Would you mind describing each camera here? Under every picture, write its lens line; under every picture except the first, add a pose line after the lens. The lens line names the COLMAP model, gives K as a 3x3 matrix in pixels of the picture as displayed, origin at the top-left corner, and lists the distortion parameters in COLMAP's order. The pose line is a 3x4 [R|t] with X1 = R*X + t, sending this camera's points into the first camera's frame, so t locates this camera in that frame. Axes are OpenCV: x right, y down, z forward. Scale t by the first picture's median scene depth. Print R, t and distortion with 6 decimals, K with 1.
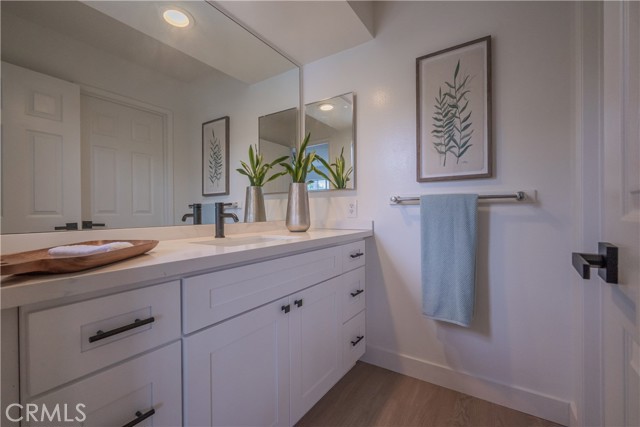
lens RADIAL K [[280.2, 0, 316.7], [0, 280.2, 214.0], [0, 0, 1]] dist [0.001074, 0.000239]
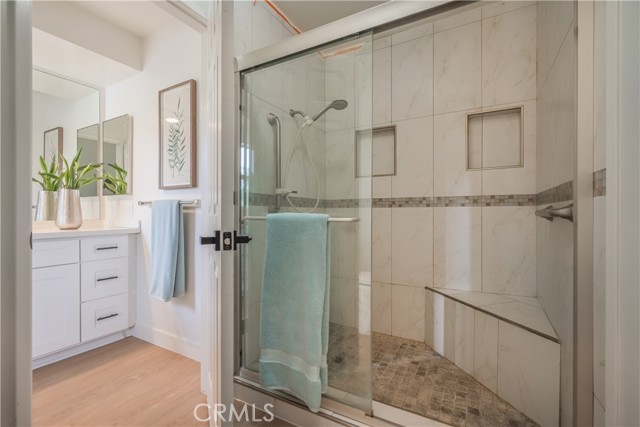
lens RADIAL K [[280.2, 0, 316.7], [0, 280.2, 214.0], [0, 0, 1]] dist [0.001074, 0.000239]
pose [[0.997096, 0.005051, 0.075991, 1.002748], [-0.004892, 0.999985, -0.002276, -0.005618], [-0.076001, 0.001897, 0.997106, -0.318188]]
